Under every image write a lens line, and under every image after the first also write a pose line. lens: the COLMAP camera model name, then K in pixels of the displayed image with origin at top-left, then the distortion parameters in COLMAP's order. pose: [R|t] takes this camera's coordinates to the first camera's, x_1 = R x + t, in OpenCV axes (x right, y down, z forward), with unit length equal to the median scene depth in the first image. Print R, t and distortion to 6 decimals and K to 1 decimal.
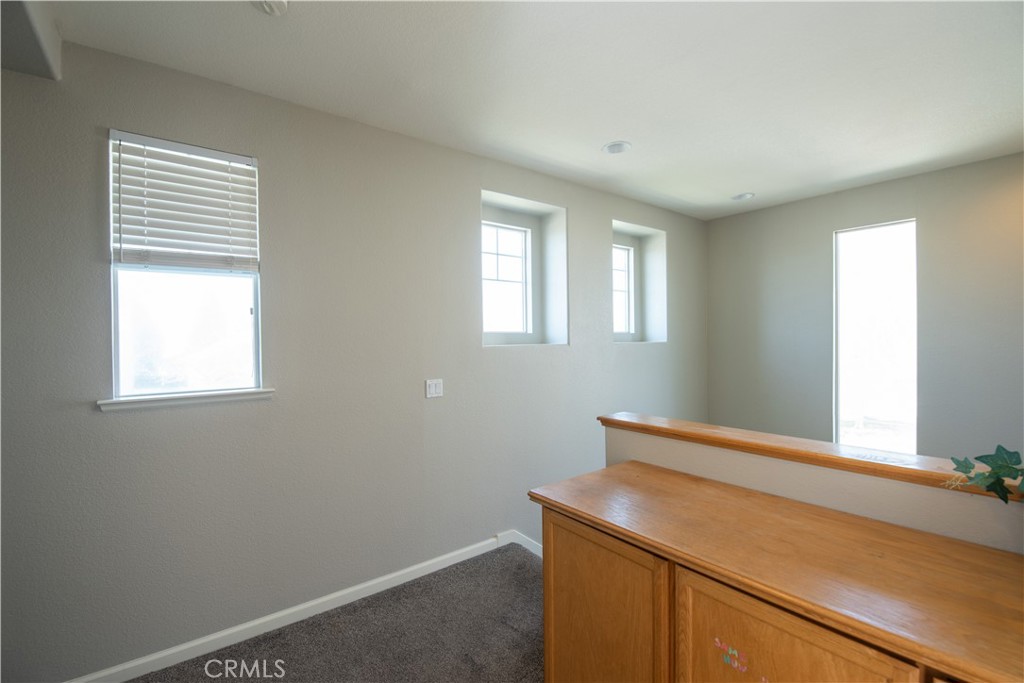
lens RADIAL K [[453.0, 0, 508.2], [0, 453.0, 337.6], [0, 0, 1]] dist [-0.001352, -0.010432]
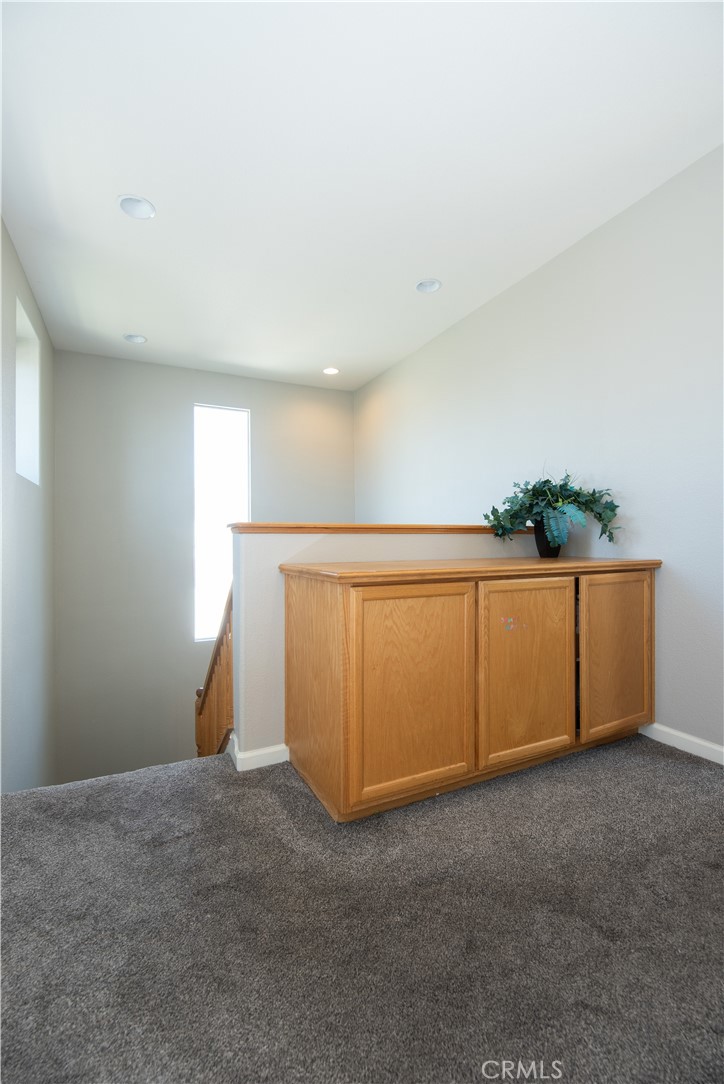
lens RADIAL K [[472.2, 0, 362.0], [0, 472.2, 542.0], [0, 0, 1]] dist [0.000832, 0.000172]
pose [[0.209523, 0.006914, 0.977779, -0.593737], [0.012008, 0.999881, -0.009644, 0.220722], [-0.977730, 0.013762, 0.209415, 0.578406]]
